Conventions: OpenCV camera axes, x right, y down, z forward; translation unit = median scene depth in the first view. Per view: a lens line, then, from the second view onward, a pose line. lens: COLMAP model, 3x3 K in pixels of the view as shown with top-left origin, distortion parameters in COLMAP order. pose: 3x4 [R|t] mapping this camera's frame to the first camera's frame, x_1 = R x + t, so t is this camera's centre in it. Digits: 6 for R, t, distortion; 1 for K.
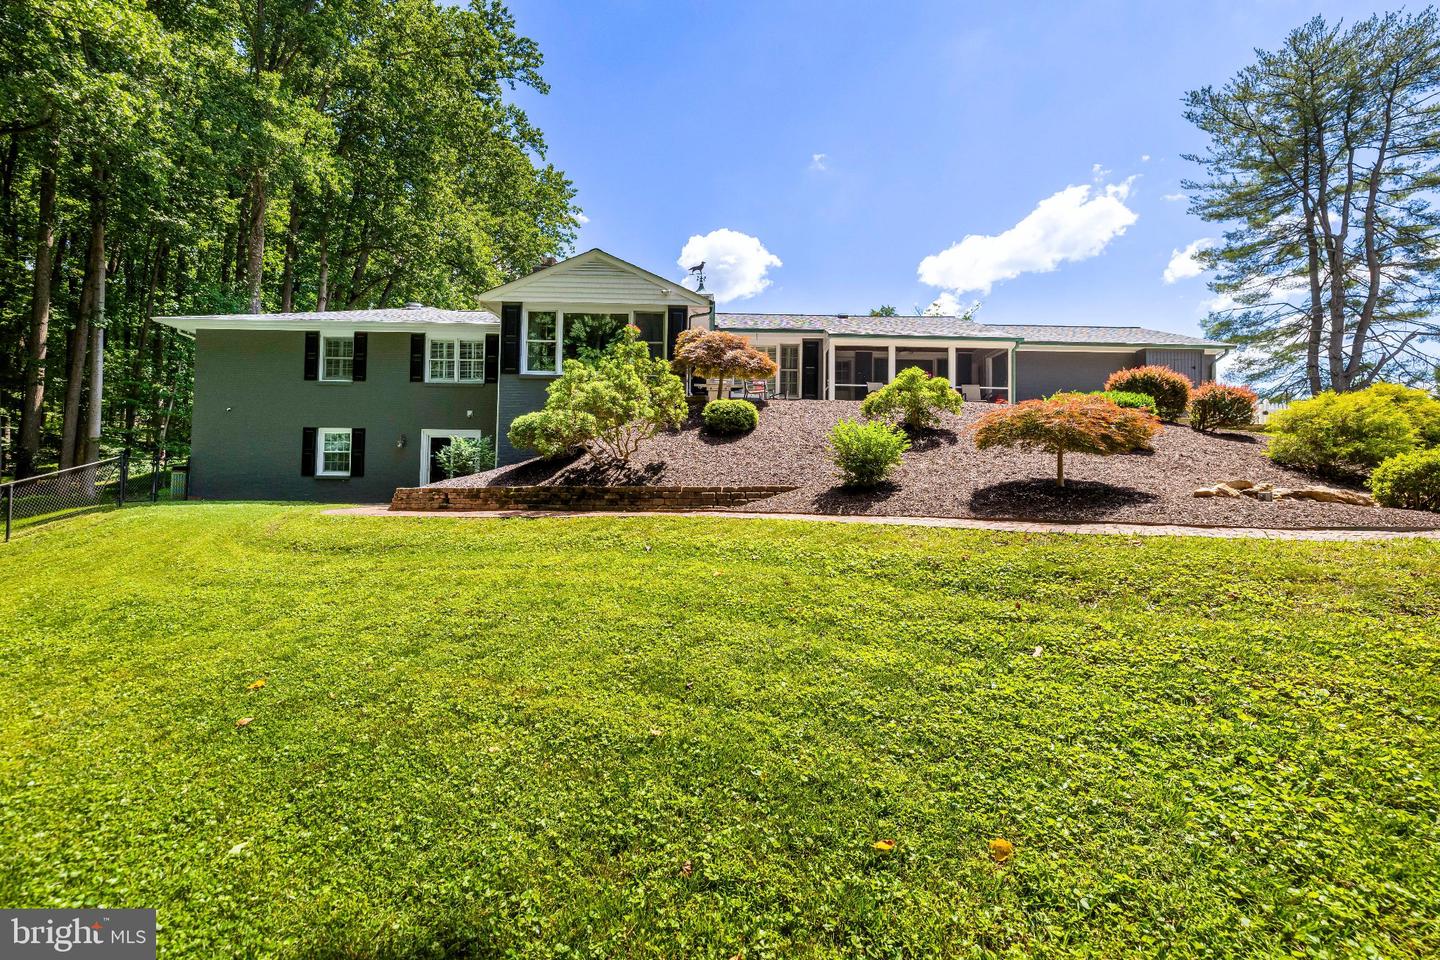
lens RADIAL K [[600.6, 0, 716.9], [0, 600.6, 481.4], [0, 0, 1]] dist [0.002985, -0.000573]
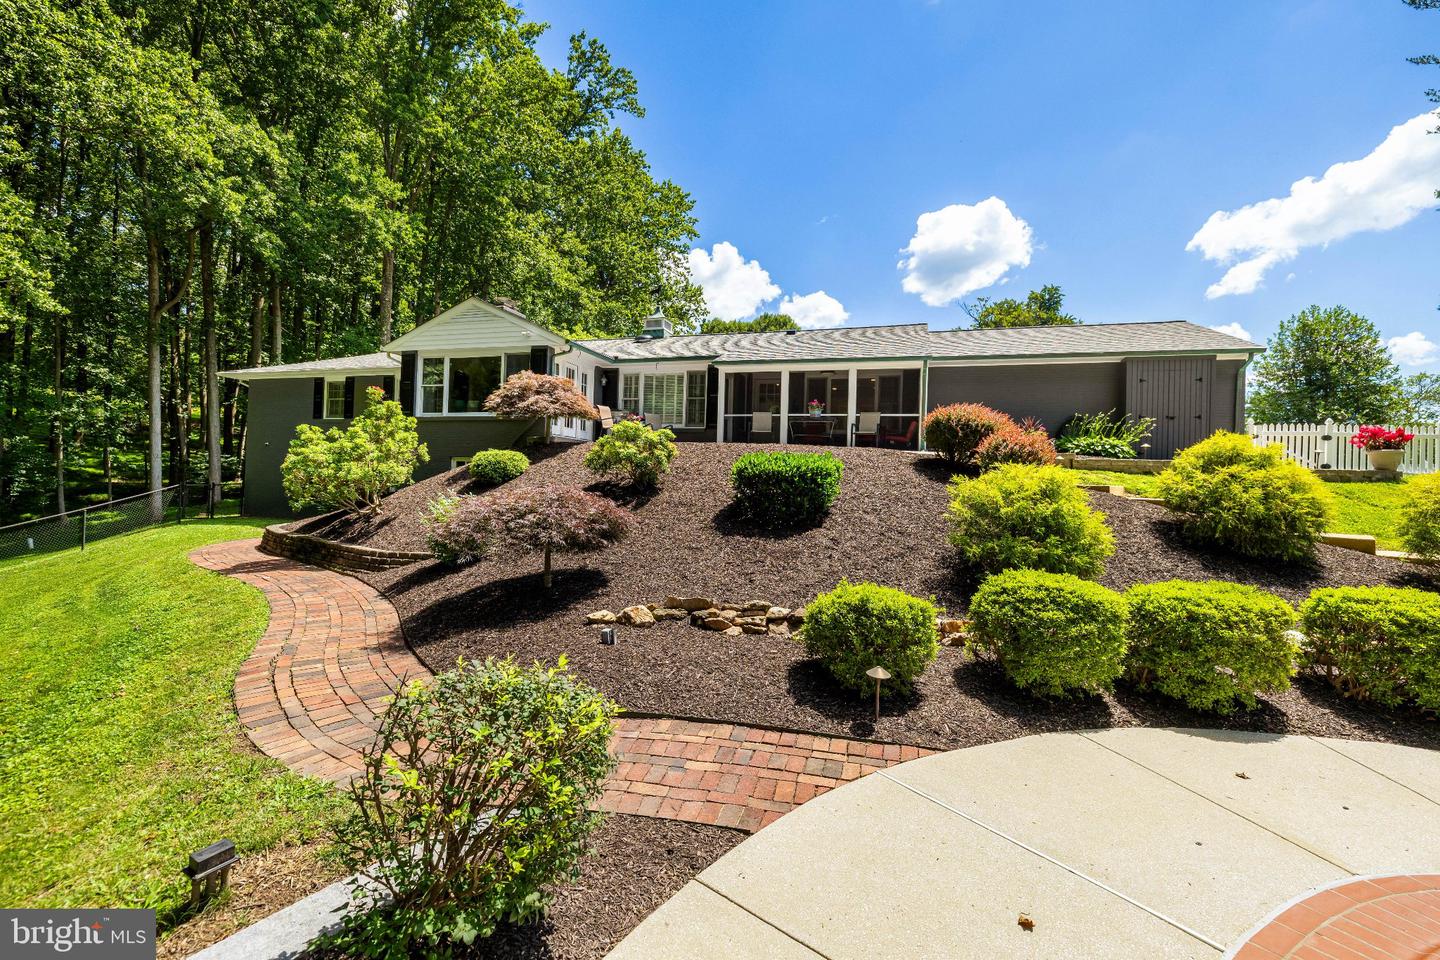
lens RADIAL K [[600.6, 0, 727.0], [0, 600.6, 483.1], [0, 0, 1]] dist [0.002985, -0.000573]
pose [[0.953449, 0.013699, -0.301242, 0.456539], [-0.009907, 0.999851, 0.014111, -0.065167], [0.301391, -0.010470, 0.953443, 0.106585]]
